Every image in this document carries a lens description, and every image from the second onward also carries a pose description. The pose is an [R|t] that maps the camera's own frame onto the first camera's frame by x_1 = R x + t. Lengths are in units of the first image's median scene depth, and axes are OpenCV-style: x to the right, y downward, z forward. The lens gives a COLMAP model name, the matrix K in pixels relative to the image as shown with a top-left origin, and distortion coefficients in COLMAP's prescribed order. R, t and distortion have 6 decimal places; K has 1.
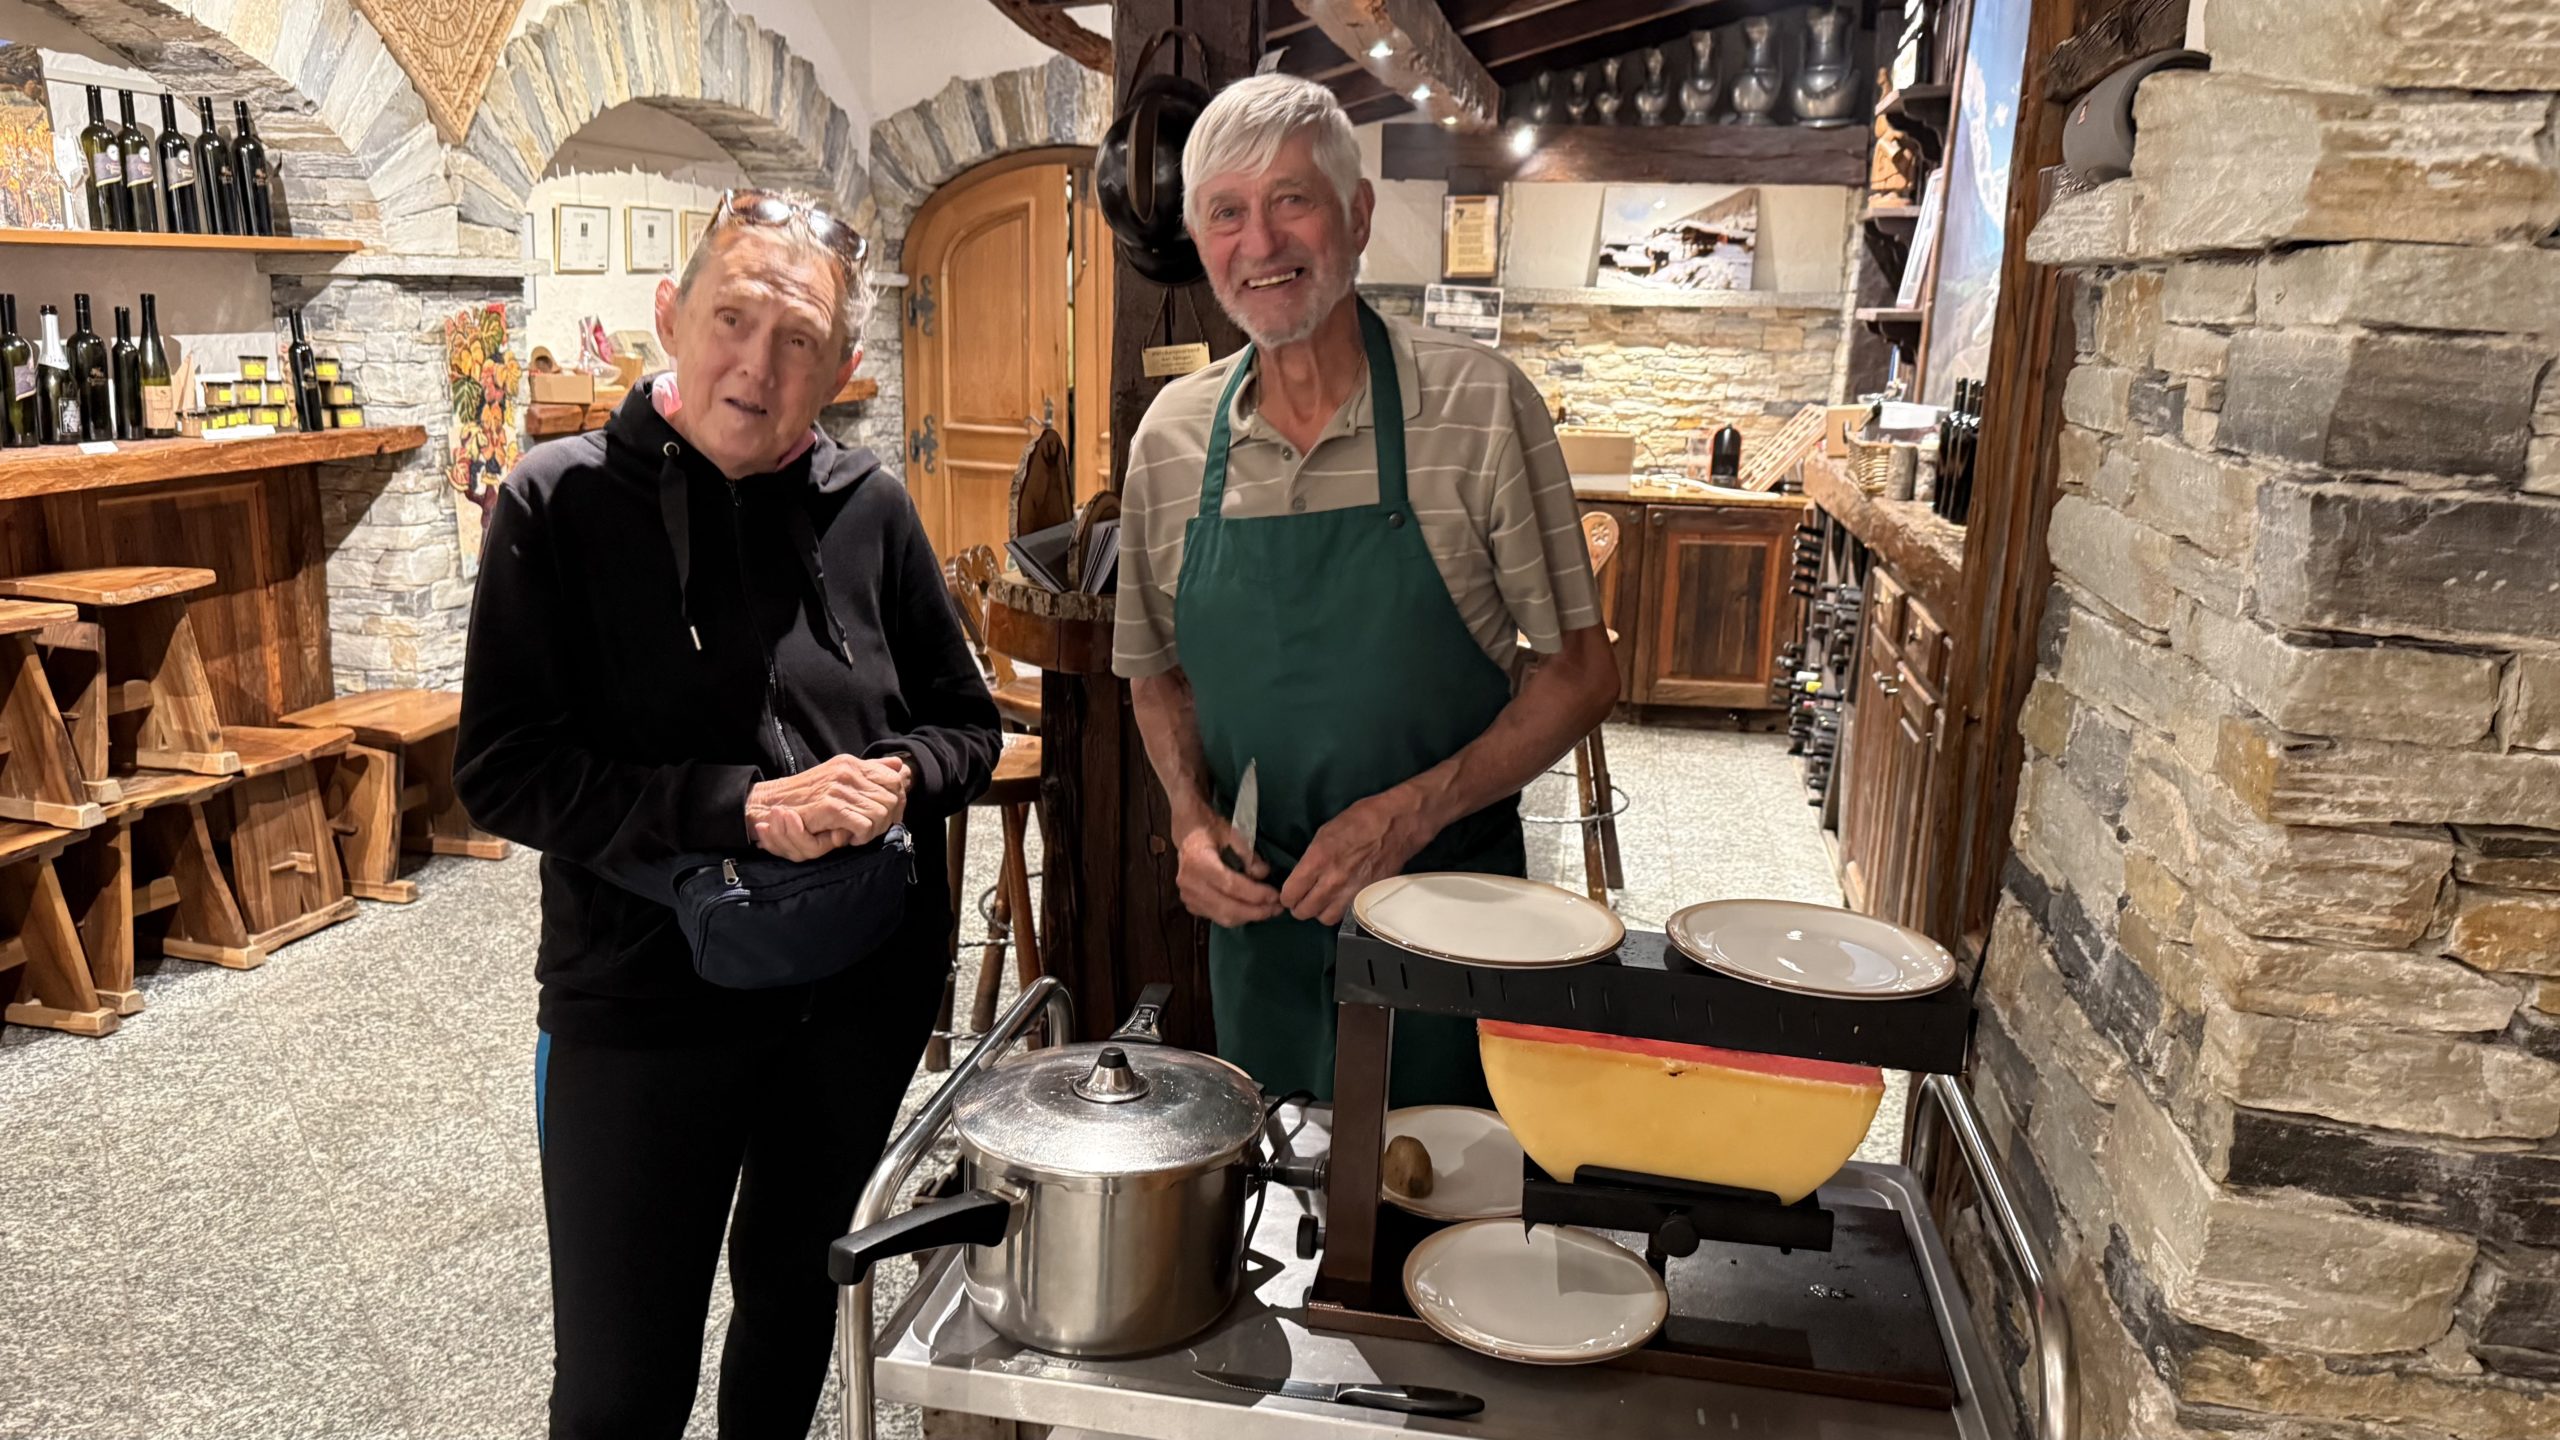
lens RADIAL K [[1819.2, 0, 1280.0], [0, 1819.2, 720.0], [0, 0, 1]] dist [0.006264, -0.006803]
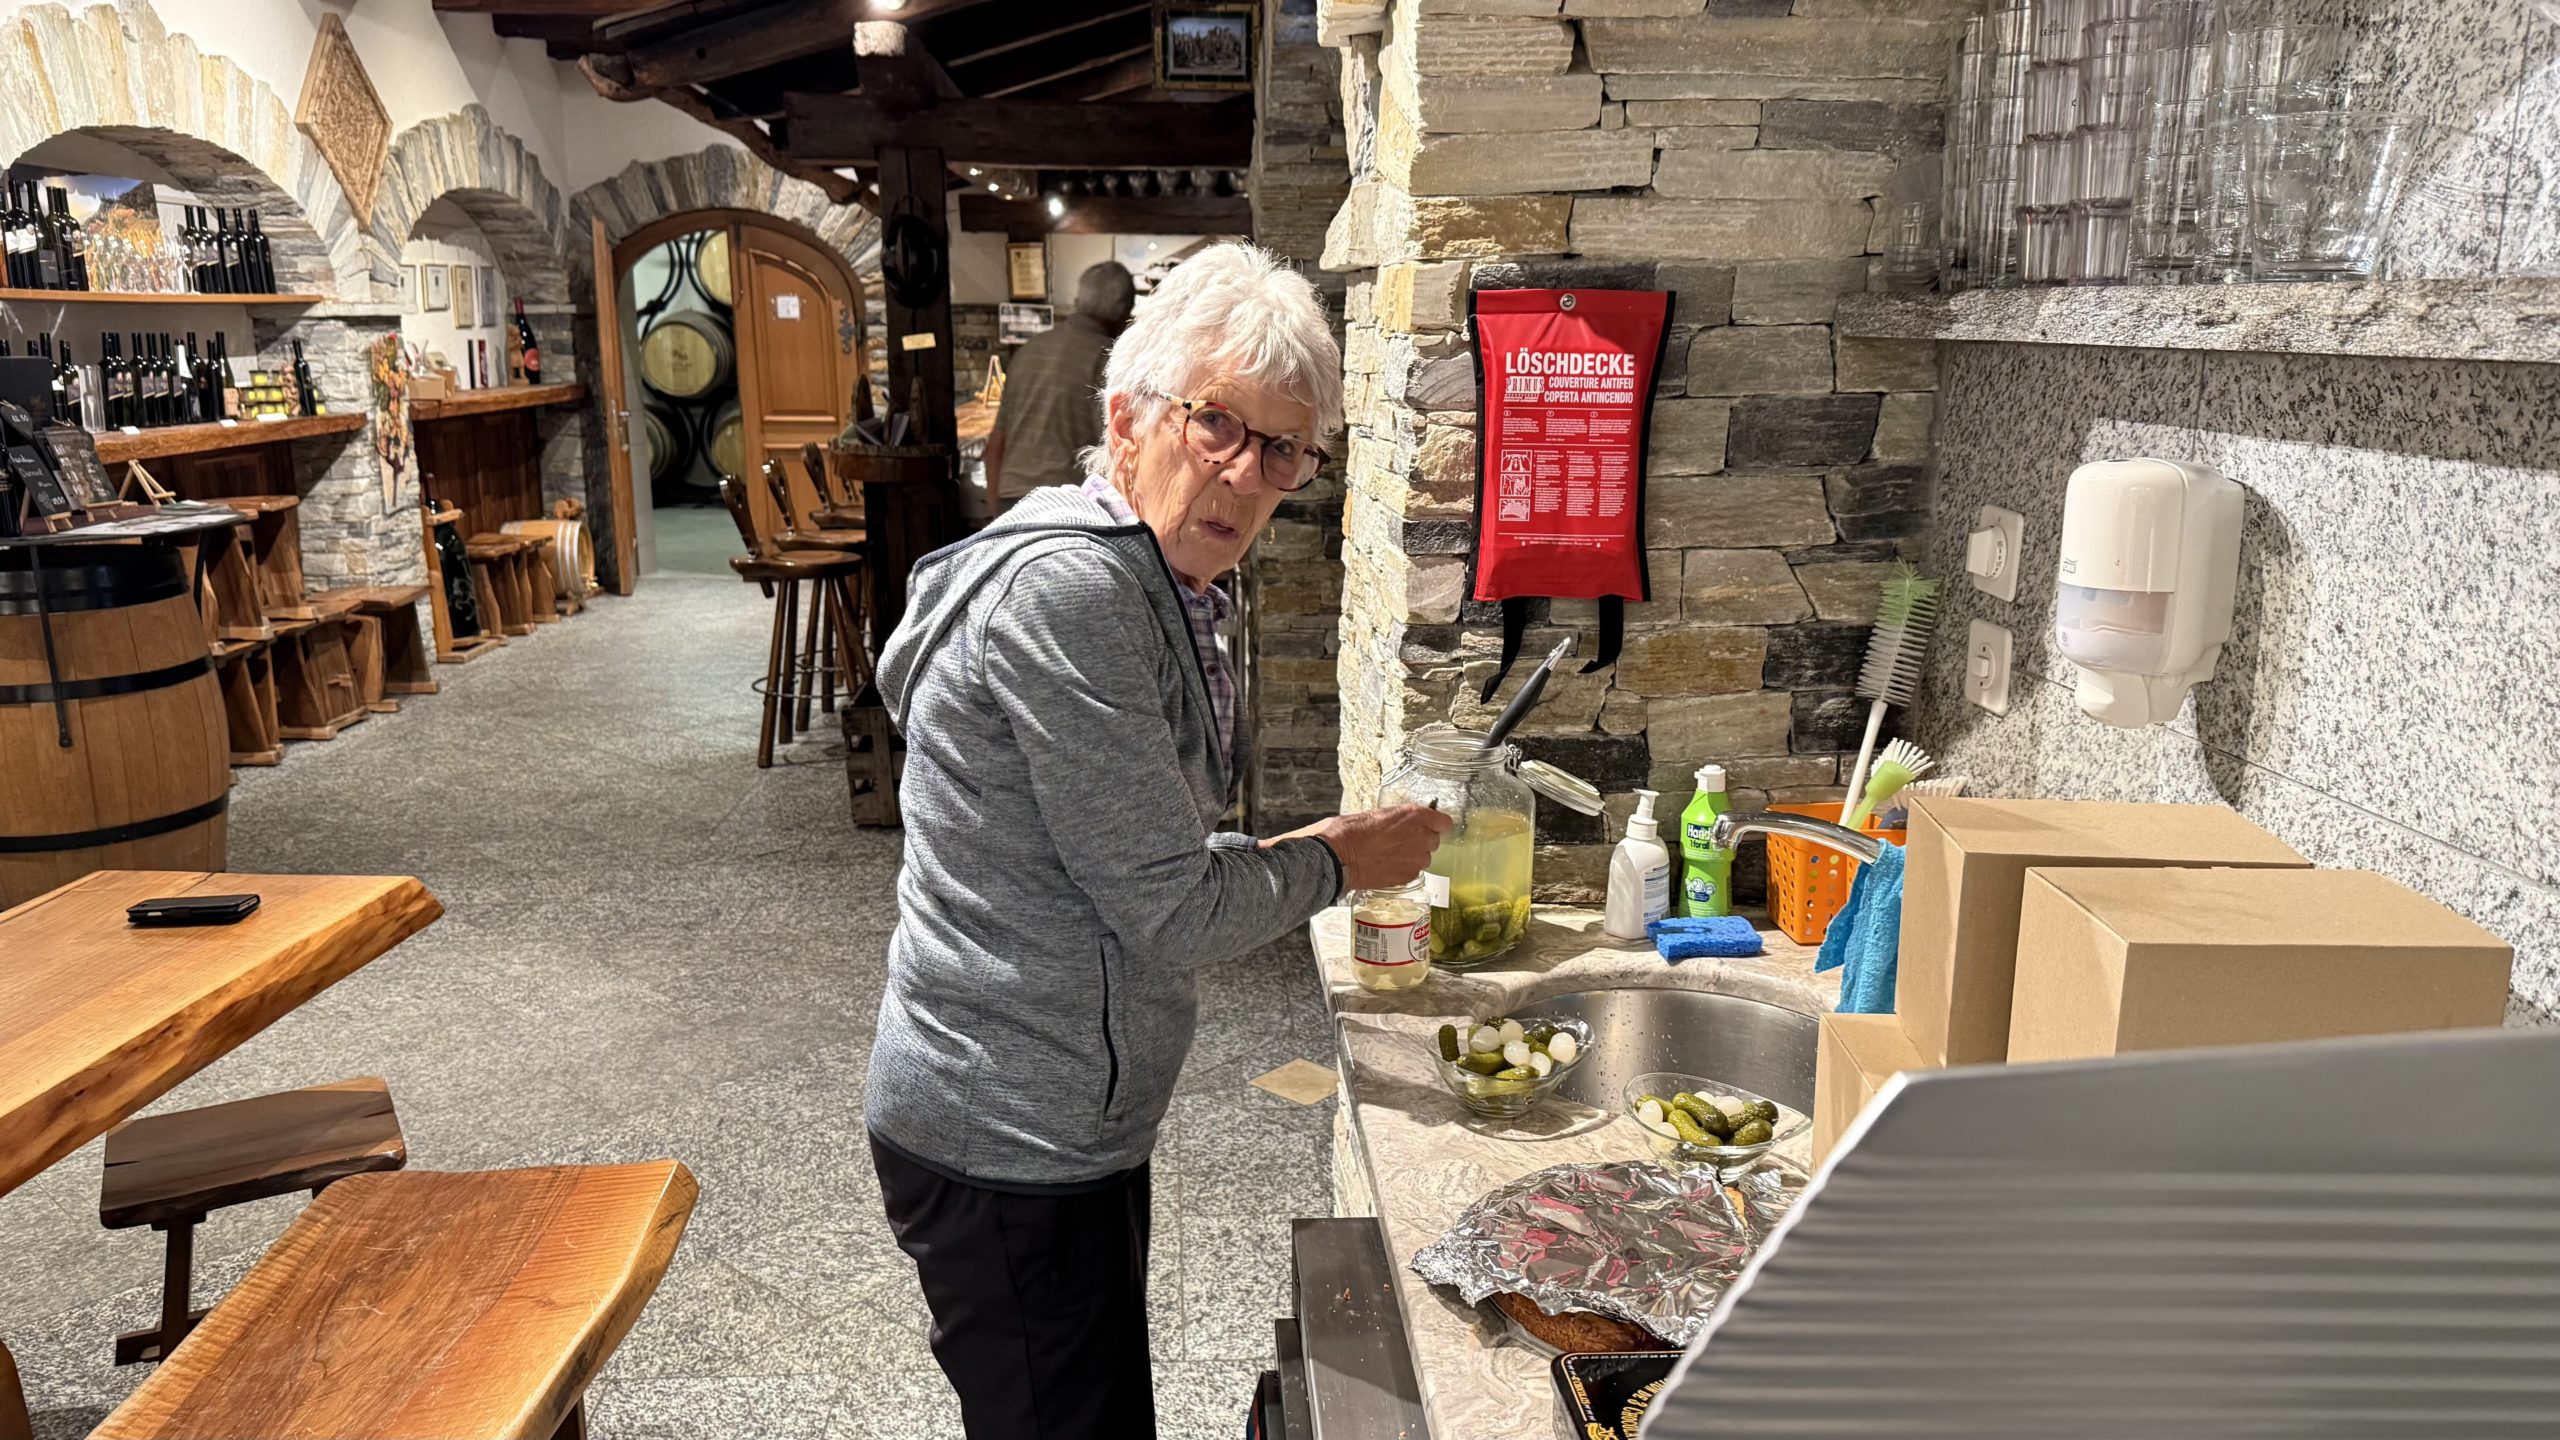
lens RADIAL K [[1820.4, 0, 1273.4], [0, 1820.4, 731.9], [0, 0, 1]] dist [0.002143, -0.002514]
pose [[0.969551, -0.080403, 0.231312, -0.119732], [0.080928, 0.996694, 0.007234, 0.186646], [-0.231129, 0.011706, 0.972853, -0.795057]]
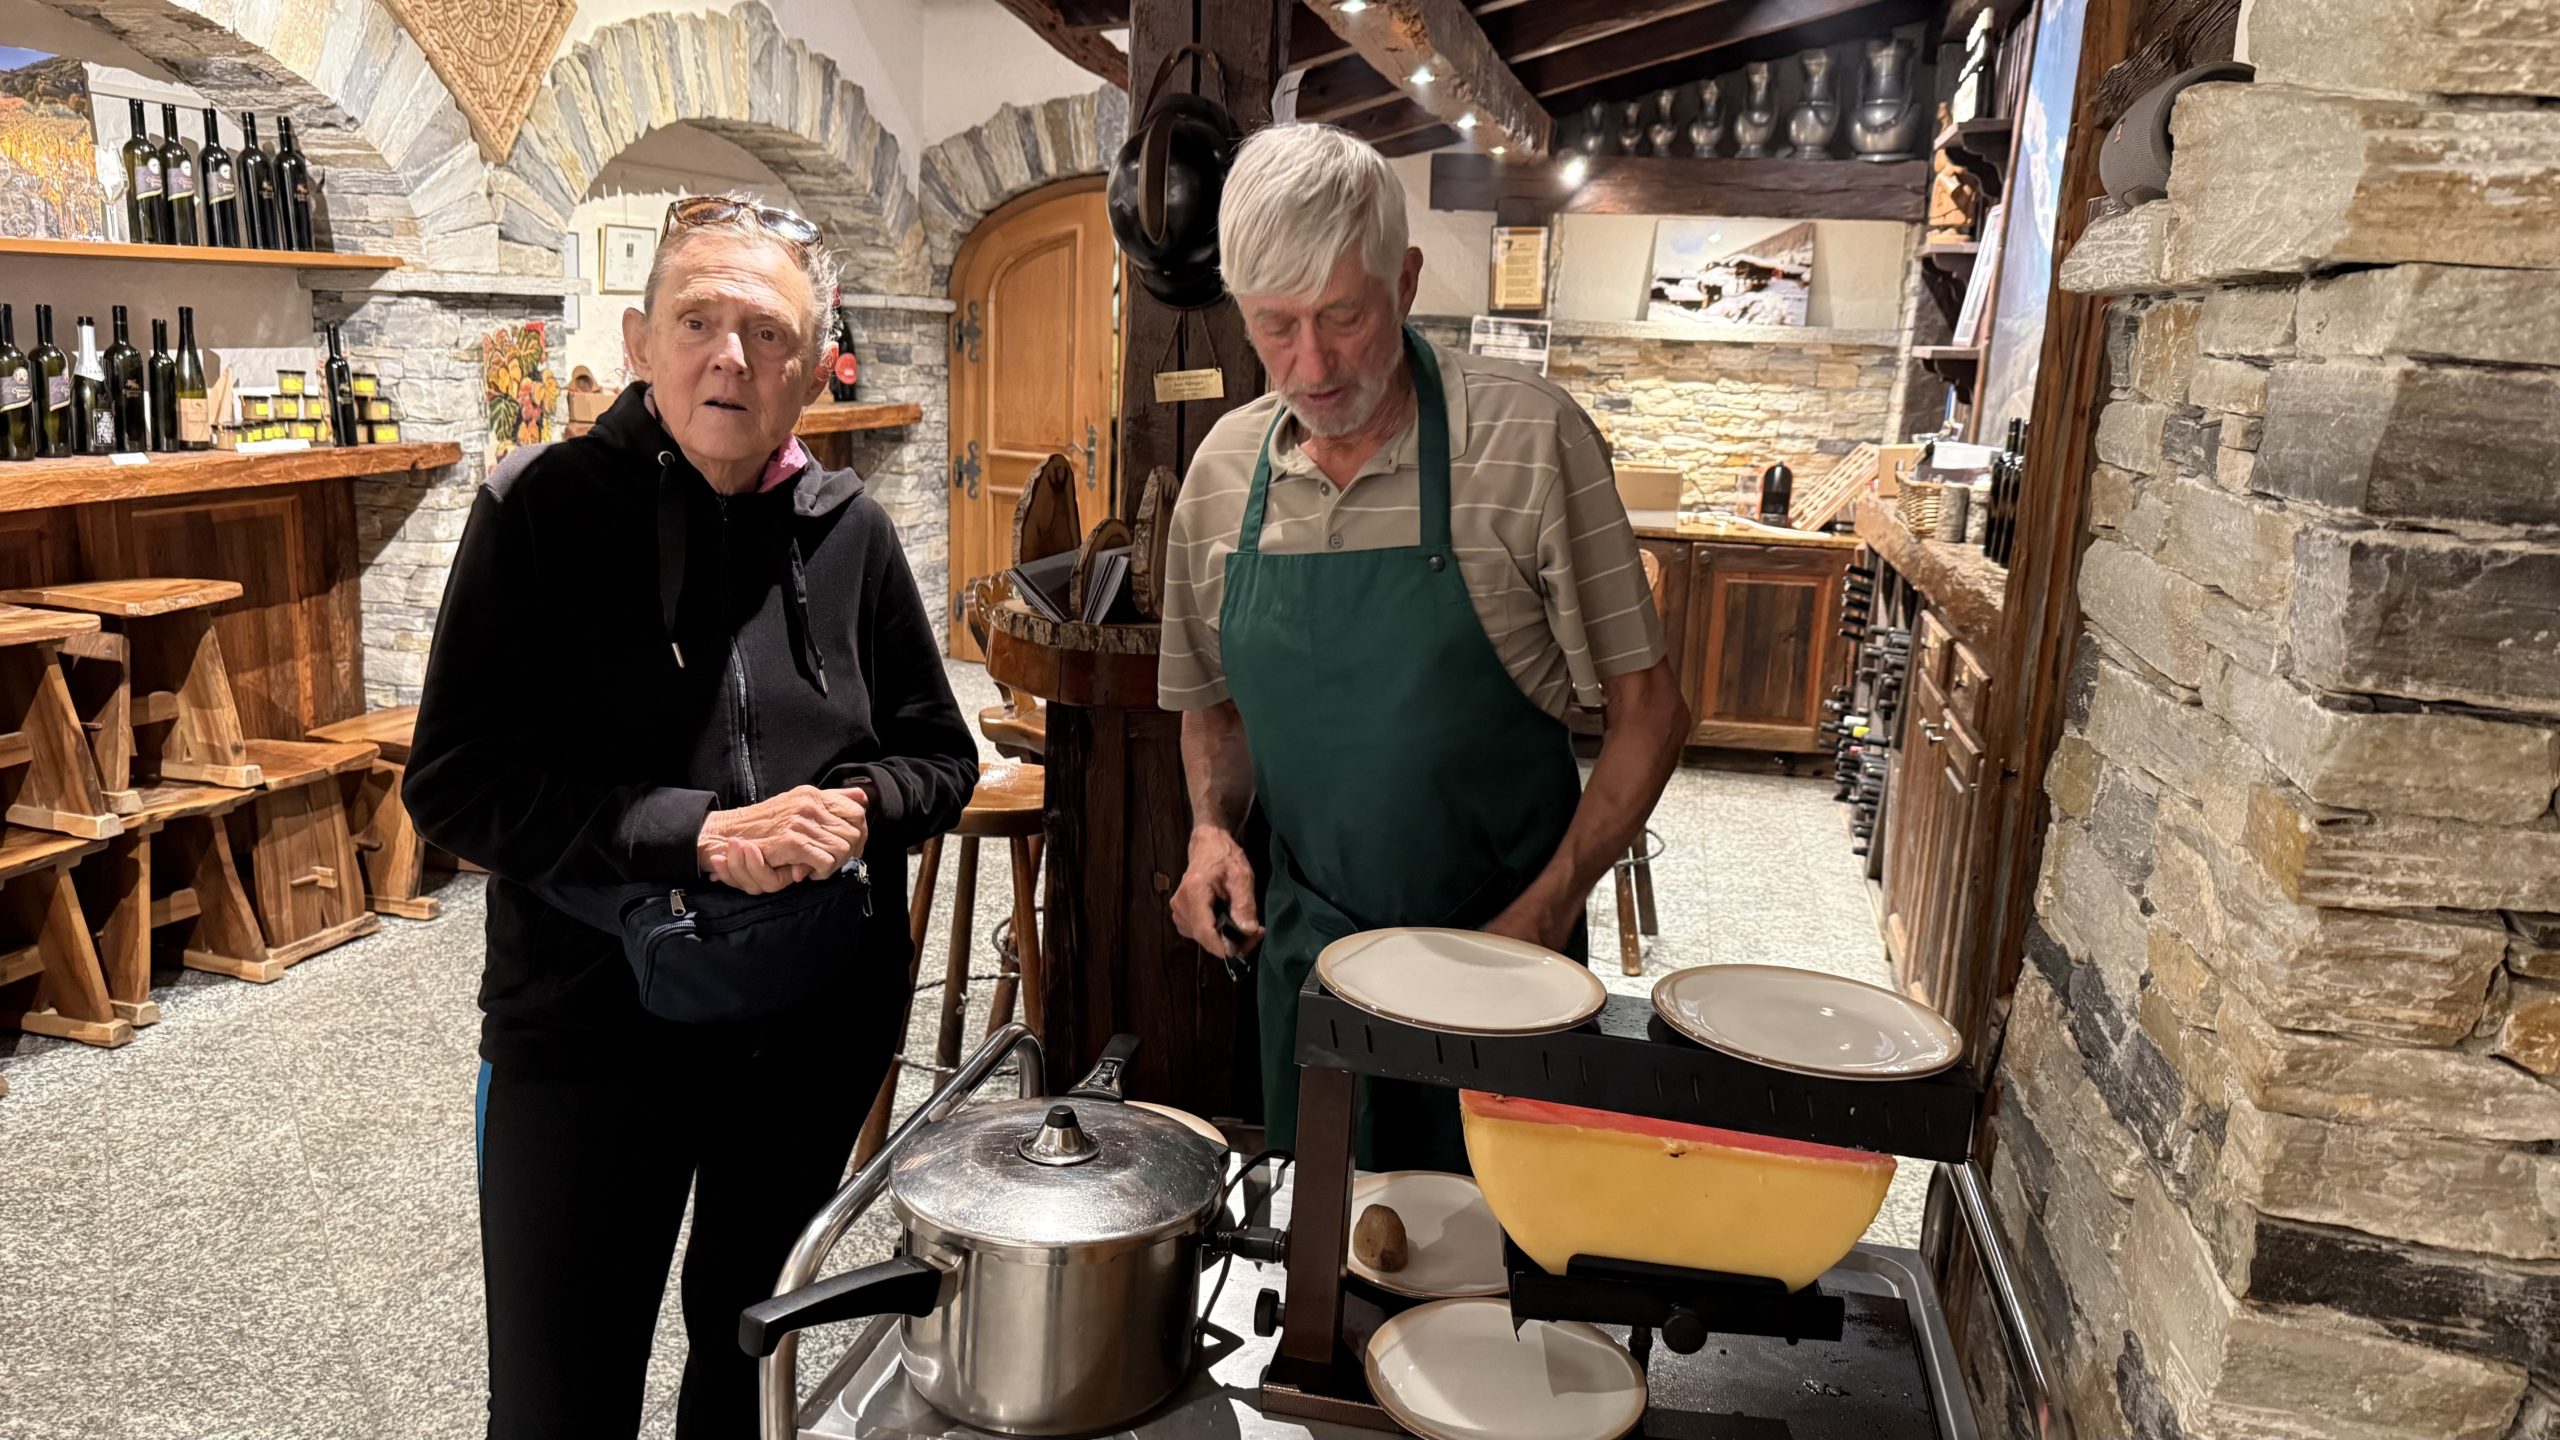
lens RADIAL K [[1820.4, 0, 1273.4], [0, 1820.4, 731.9], [0, 0, 1]] dist [0.002143, -0.002514]
pose [[0.999235, 0.020847, -0.033076, 0.015586], [-0.021192, 0.999724, -0.010133, -0.002332], [0.032856, 0.010827, 0.999401, 0.019519]]
